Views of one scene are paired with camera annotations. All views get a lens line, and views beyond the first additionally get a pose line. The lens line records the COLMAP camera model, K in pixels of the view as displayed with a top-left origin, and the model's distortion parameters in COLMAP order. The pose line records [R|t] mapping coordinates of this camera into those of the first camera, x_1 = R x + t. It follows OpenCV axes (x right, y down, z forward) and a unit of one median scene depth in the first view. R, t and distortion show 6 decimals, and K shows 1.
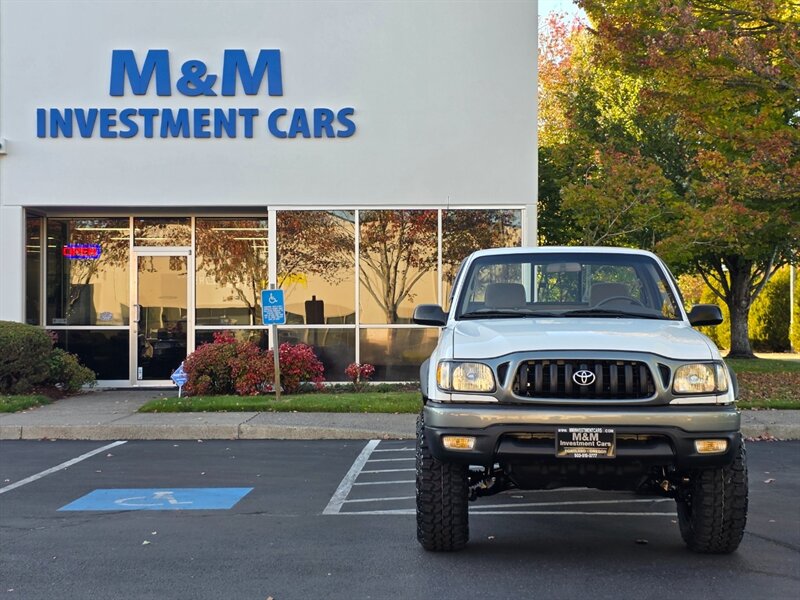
lens RADIAL K [[1441.9, 0, 390.7], [0, 1441.9, 297.9], [0, 0, 1]] dist [0.147367, 0.000000]
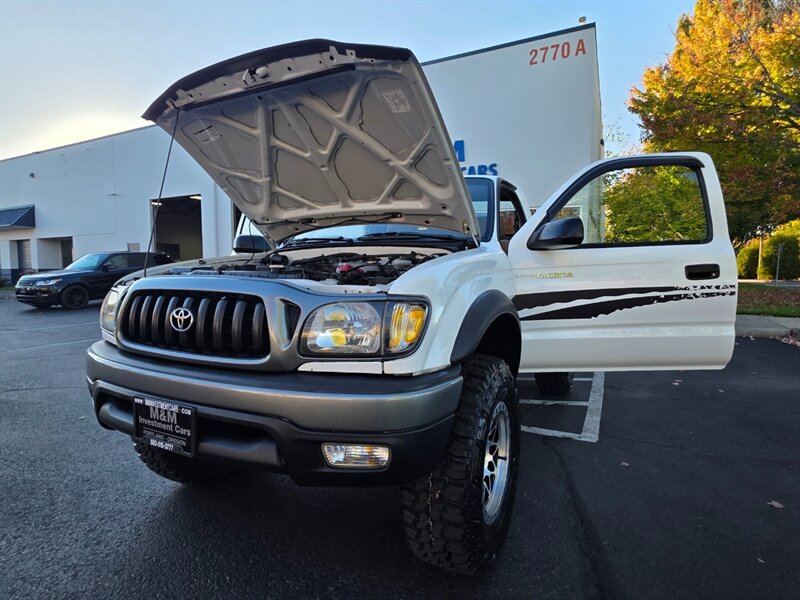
lens RADIAL K [[436.9, 0, 403.7], [0, 436.9, 300.9], [0, 0, 1]] dist [0.008754, -0.002684]
pose [[0.913314, 0.029364, -0.406197, 0.296560], [0.007932, 0.995925, 0.089832, 0.030110], [0.407179, -0.085267, 0.909359, 0.853136]]
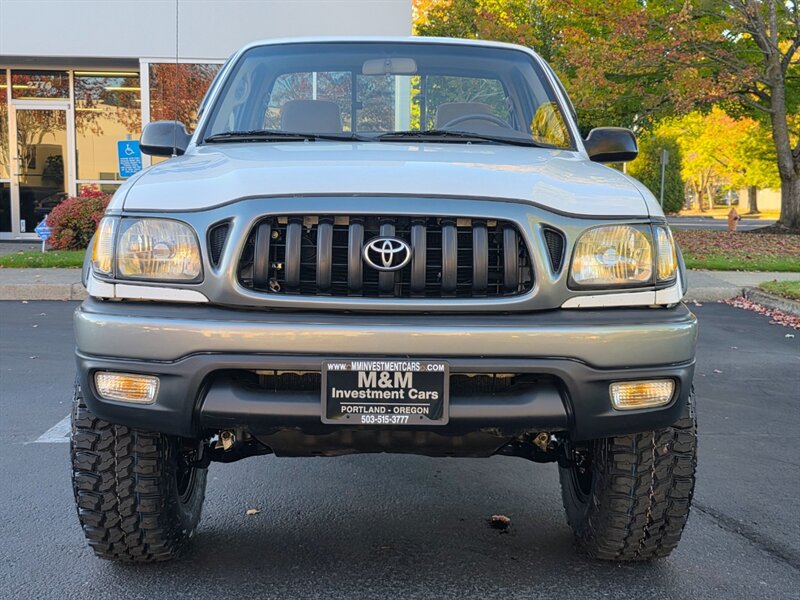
lens RADIAL K [[1034.2, 0, 407.1], [0, 1034.2, 301.5], [0, 0, 1]] dist [0.072761, 0.000000]
pose [[0.997206, 0.003793, 0.074607, 0.113570], [-0.012990, 0.992299, 0.123181, 0.028739], [-0.073565, -0.123806, 0.989576, 0.654792]]
